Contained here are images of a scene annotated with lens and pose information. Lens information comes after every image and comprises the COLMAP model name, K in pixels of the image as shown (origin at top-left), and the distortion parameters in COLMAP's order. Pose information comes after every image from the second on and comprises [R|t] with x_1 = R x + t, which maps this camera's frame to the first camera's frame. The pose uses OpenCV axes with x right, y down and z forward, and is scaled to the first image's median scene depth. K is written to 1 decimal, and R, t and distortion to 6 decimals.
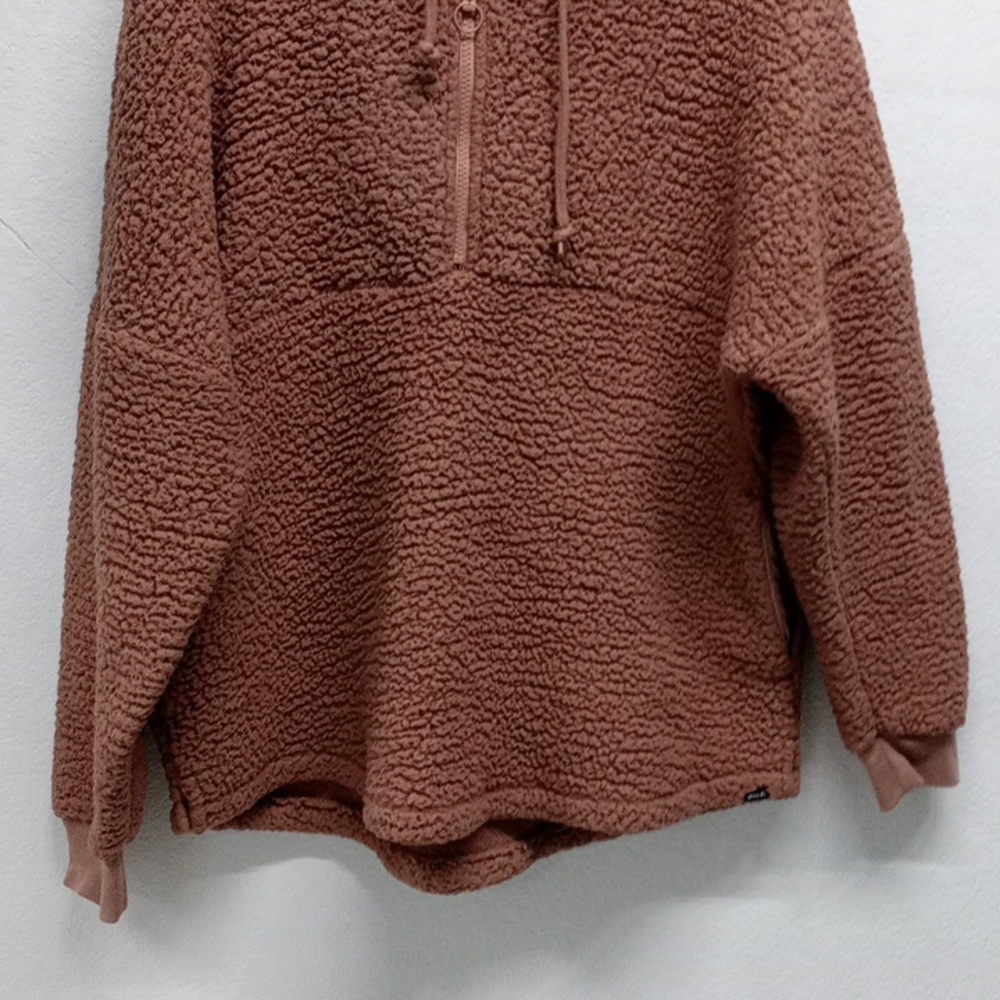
lens RADIAL K [[1639.7, 0, 499.4], [0, 1639.7, 500.8], [0, 0, 1]] dist [0.076805, 0.000000]
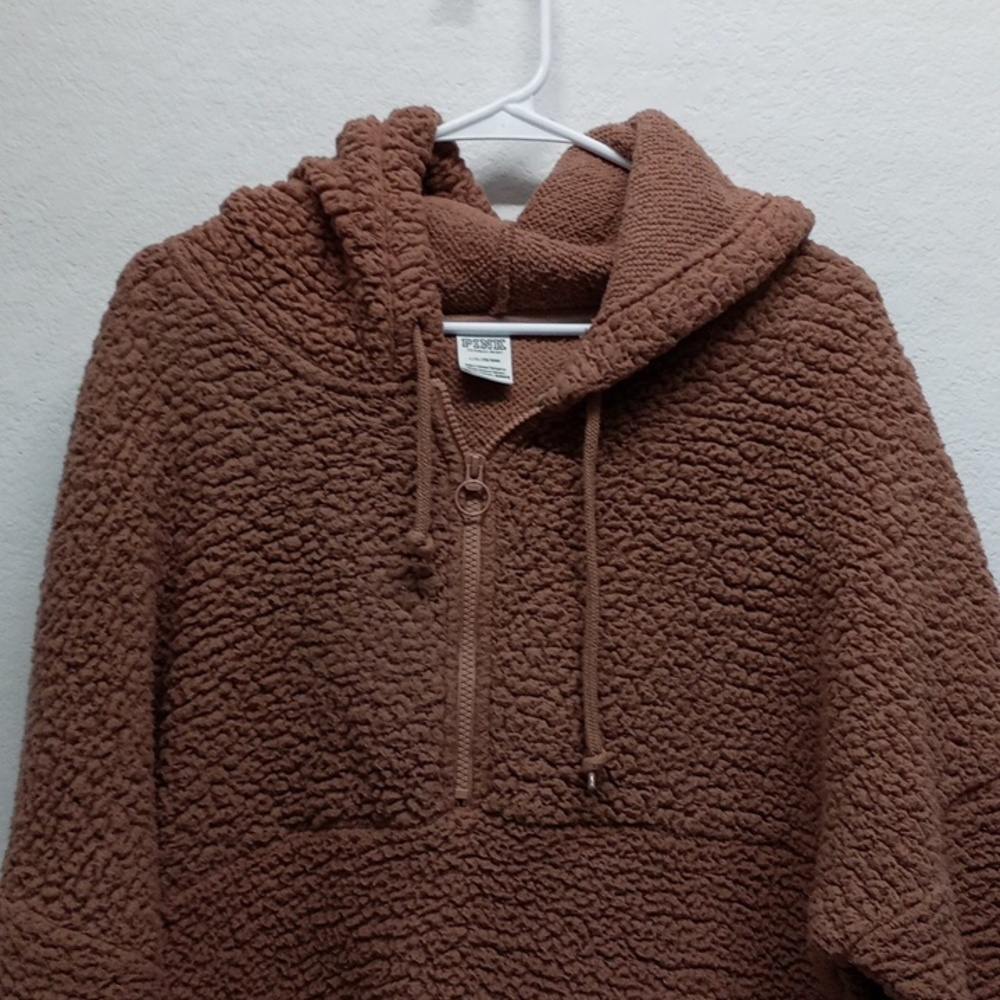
lens RADIAL K [[1639.7, 0, 499.5], [0, 1639.7, 496.4], [0, 0, 1]] dist [0.076805, 0.000000]
pose [[0.995596, -0.012435, -0.092923, 0.067709], [-0.007547, 0.977319, -0.211640, -0.119999], [0.093447, 0.211409, 0.972920, 0.209784]]
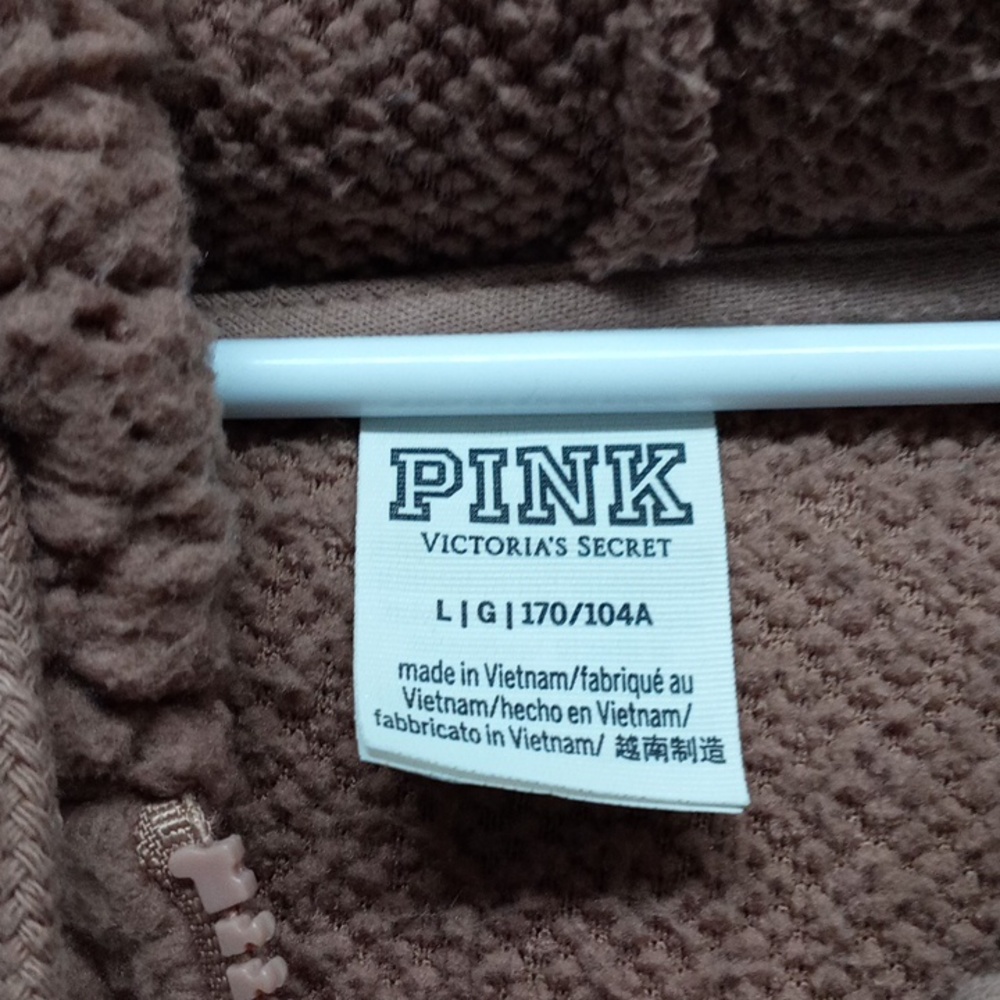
lens RADIAL K [[1639.7, 0, 500.3], [0, 1639.7, 496.8], [0, 0, 1]] dist [0.076805, 0.000000]
pose [[0.980510, -0.009261, -0.196251, 0.006969], [-0.001957, 0.998379, -0.056890, -0.354479], [0.196459, 0.056165, 0.978902, 0.856339]]
